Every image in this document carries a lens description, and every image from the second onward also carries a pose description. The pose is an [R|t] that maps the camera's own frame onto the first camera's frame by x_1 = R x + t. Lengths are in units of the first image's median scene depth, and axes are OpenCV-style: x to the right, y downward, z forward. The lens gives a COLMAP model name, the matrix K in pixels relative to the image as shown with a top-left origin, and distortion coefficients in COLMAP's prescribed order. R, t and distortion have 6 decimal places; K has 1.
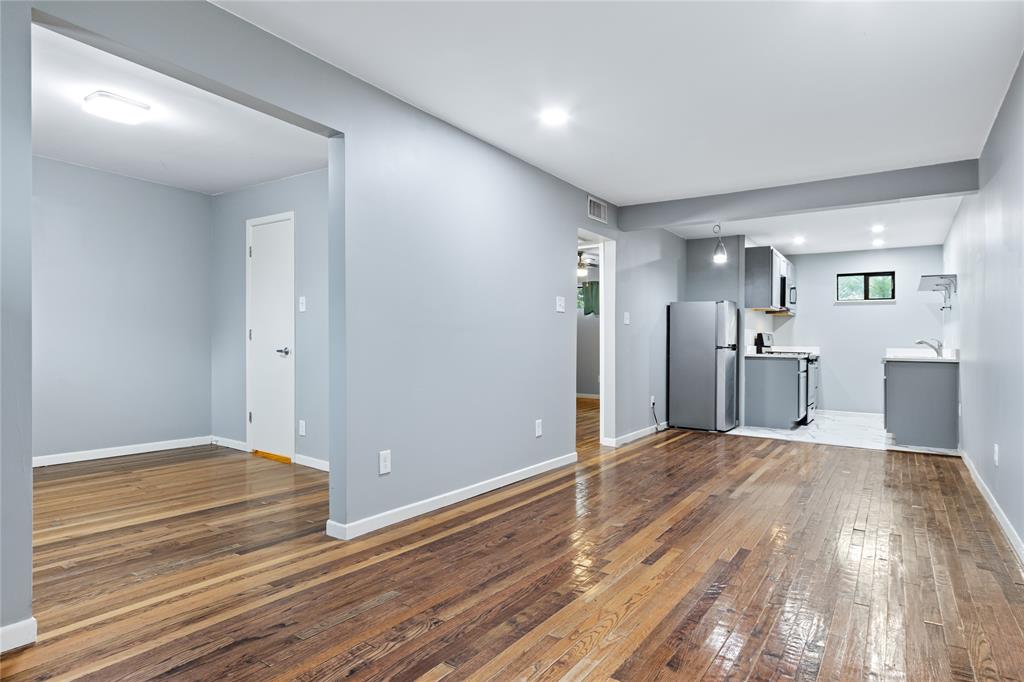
lens RADIAL K [[586.3, 0, 513.7], [0, 586.3, 321.0], [0, 0, 1]] dist [-0.006059, -0.000891]
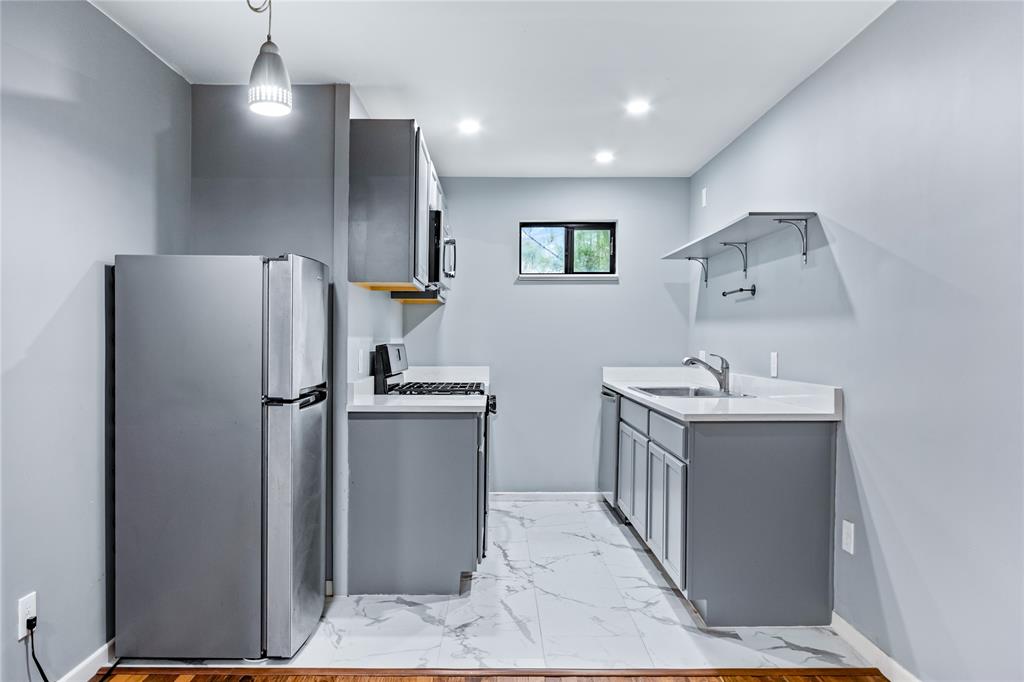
lens RADIAL K [[744.7, 0, 512.1], [0, 744.7, 328.8], [0, 0, 1]] dist [-0.006586, -0.002016]
pose [[0.826125, -0.009041, 0.563414, 0.209207], [-0.007868, 0.999589, 0.027578, -0.005990], [-0.563432, -0.027216, 0.825714, 0.538650]]
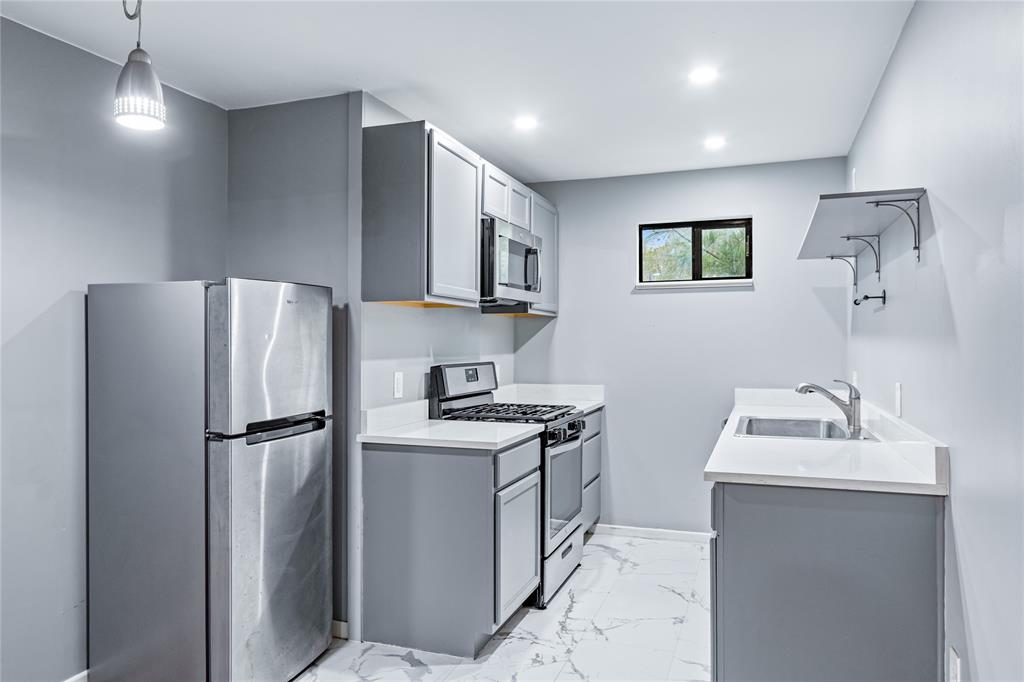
lens RADIAL K [[710.5, 0, 511.5], [0, 710.5, 319.0], [0, 0, 1]] dist [-0.005642, 0.003580]
pose [[0.971522, -0.012193, 0.236635, 0.373359], [0.010177, 0.999901, 0.009741, -0.014781], [-0.236731, -0.007056, 0.971550, 0.558648]]
